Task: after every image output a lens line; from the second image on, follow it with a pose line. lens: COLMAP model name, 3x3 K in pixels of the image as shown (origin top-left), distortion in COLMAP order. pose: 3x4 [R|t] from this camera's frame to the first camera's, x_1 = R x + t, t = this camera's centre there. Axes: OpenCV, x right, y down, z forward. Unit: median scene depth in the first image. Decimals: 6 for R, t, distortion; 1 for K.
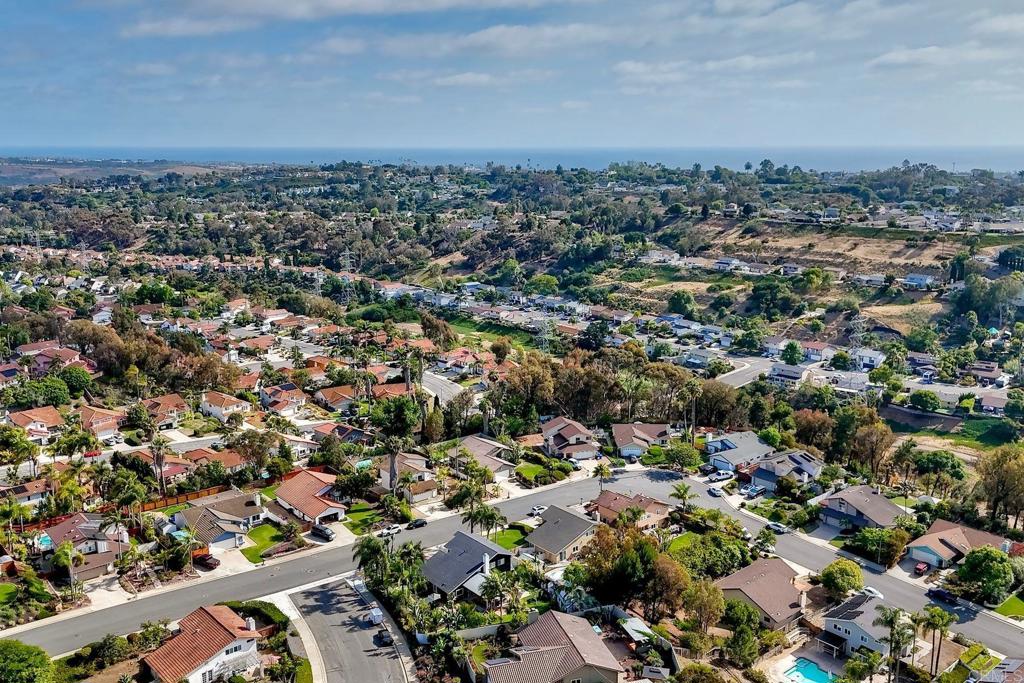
lens RADIAL K [[892.6, 0, 508.5], [0, 892.6, 364.7], [0, 0, 1]] dist [0.085355, -0.087317]
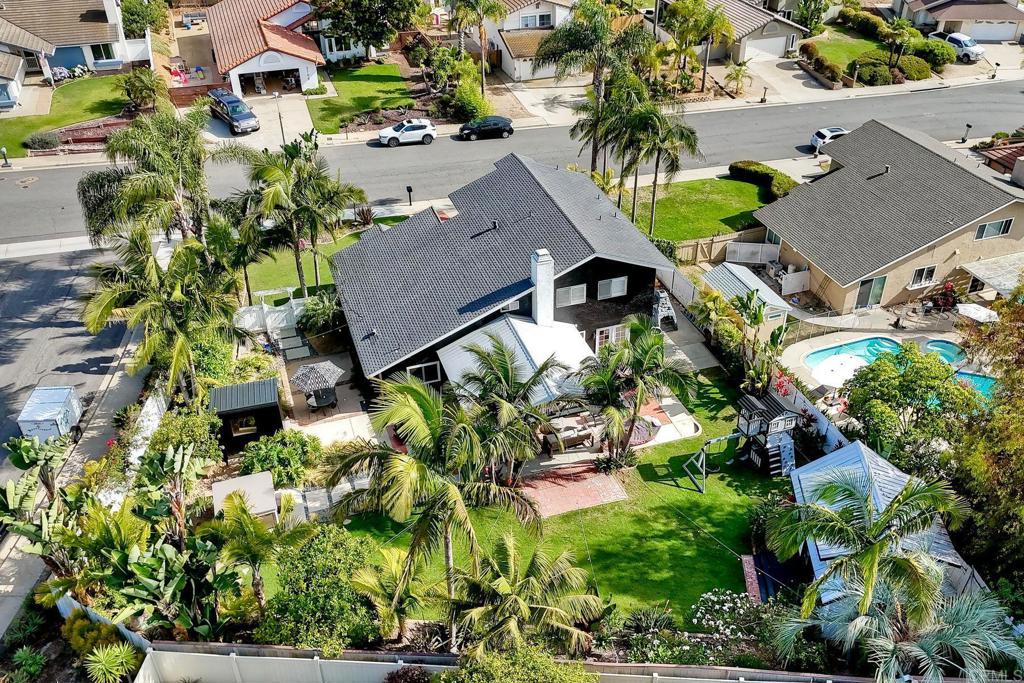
lens RADIAL K [[892.6, 0, 508.5], [0, 892.6, 364.7], [0, 0, 1]] dist [0.085355, -0.087317]
pose [[0.935555, 0.208484, -0.285080, 0.035695], [-0.083697, 0.915063, 0.394531, 0.118155], [0.343120, -0.345246, 0.873541, 0.634600]]
